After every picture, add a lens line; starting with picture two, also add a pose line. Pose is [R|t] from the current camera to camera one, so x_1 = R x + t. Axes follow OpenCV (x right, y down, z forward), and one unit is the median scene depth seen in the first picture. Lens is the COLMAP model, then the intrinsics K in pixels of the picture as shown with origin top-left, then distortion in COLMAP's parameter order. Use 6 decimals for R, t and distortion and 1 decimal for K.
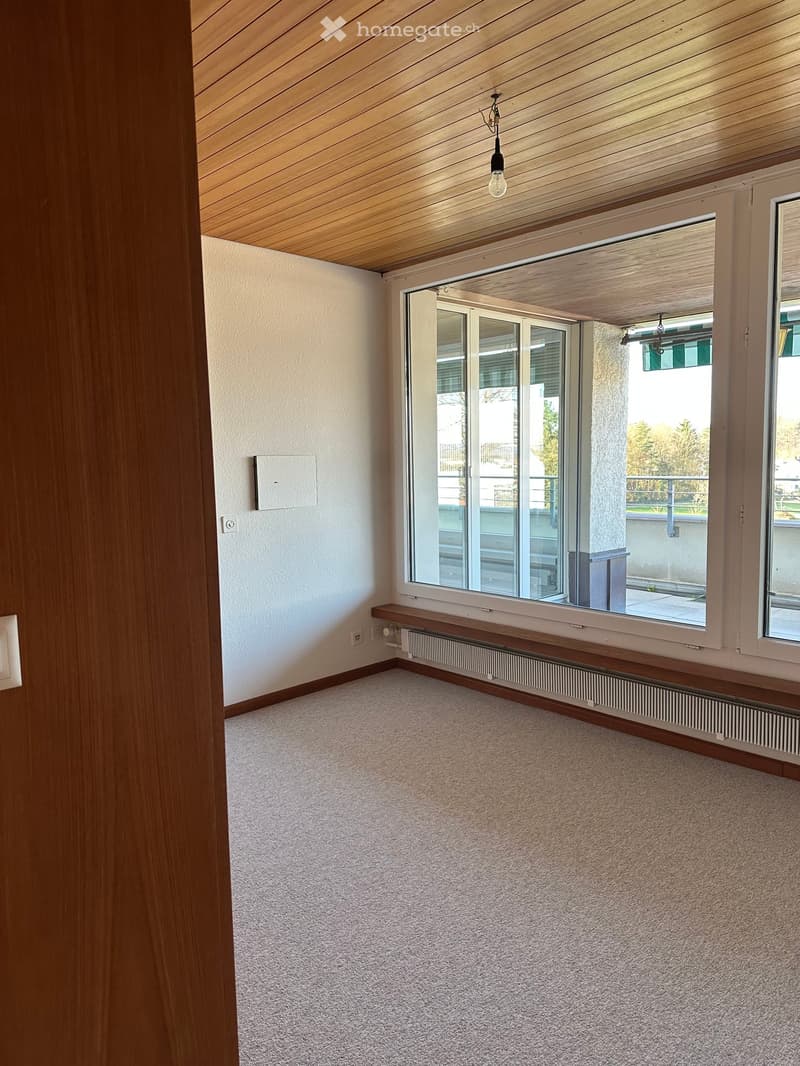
lens RADIAL K [[748.2, 0, 400.0], [0, 748.2, 533.0], [0, 0, 1]] dist [0.002151, -0.001415]
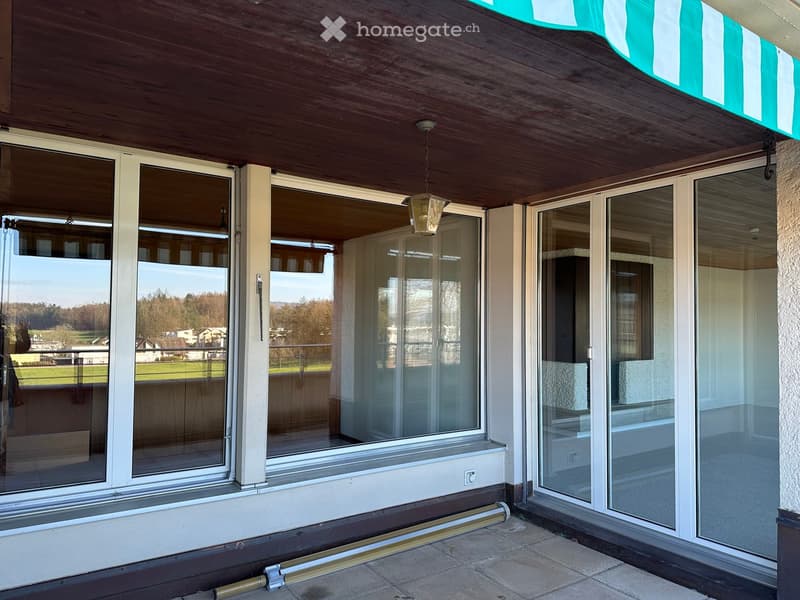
lens RADIAL K [[561.5, 0, 400.0], [0, 561.5, 300.0], [0, 0, 1]] dist [0.002151, -0.001415]
pose [[0.172503, 0.082199, 0.981573, -0.694918], [0.095860, 0.990381, -0.099783, -0.037160], [-0.980333, 0.111306, 0.162964, 0.637184]]
